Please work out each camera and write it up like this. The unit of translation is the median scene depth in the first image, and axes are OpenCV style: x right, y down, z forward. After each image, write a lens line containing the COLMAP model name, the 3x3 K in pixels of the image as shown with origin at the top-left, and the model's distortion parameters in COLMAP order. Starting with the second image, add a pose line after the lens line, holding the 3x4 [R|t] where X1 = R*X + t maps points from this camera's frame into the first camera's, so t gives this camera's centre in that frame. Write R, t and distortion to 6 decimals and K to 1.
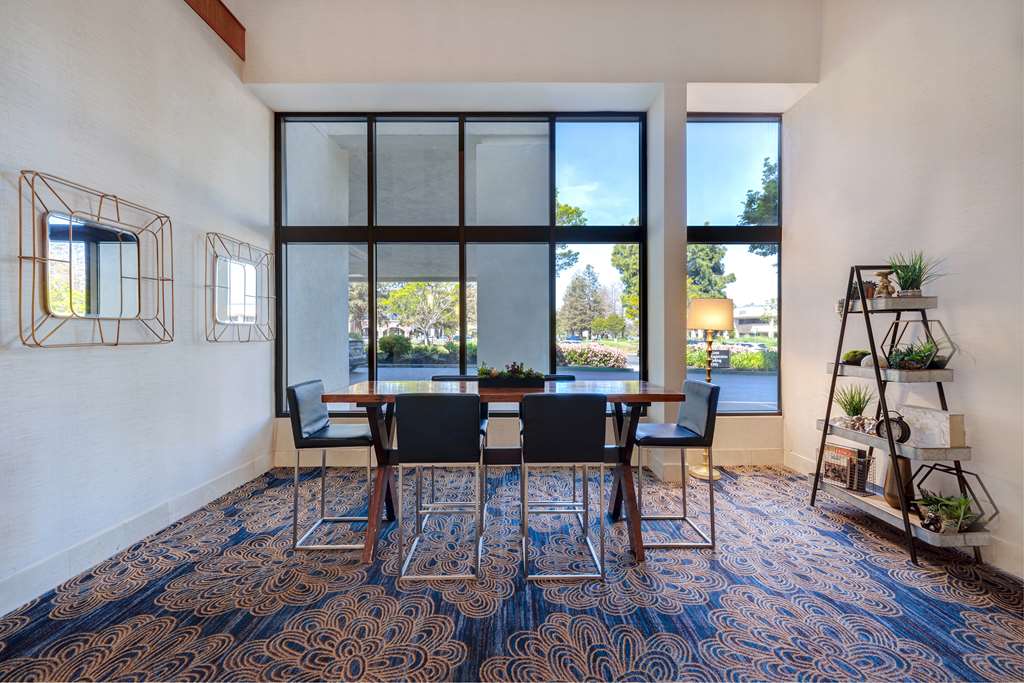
lens RADIAL K [[433.6, 0, 511.7], [0, 433.6, 339.4], [0, 0, 1]] dist [-0.001809, 0.000032]
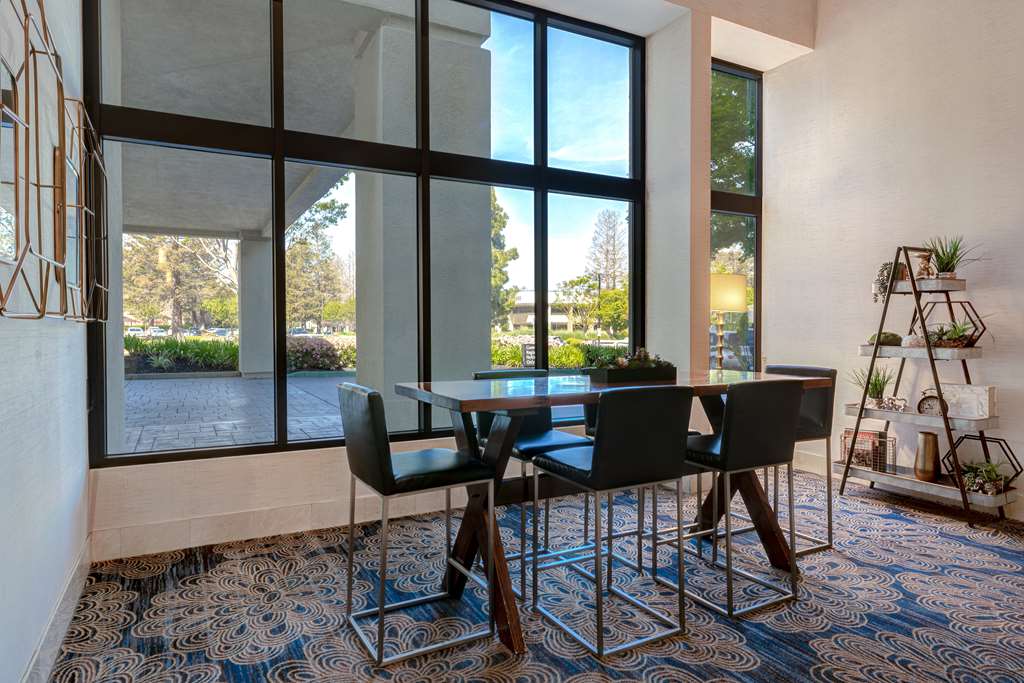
lens RADIAL K [[617.5, 0, 513.4], [0, 617.5, 338.3], [0, 0, 1]] dist [-0.000612, -0.000248]
pose [[0.884491, -0.007286, 0.466501, -0.677871], [0.003213, 0.999949, 0.009526, 0.026532], [-0.466547, -0.006927, 0.884469, 0.157409]]
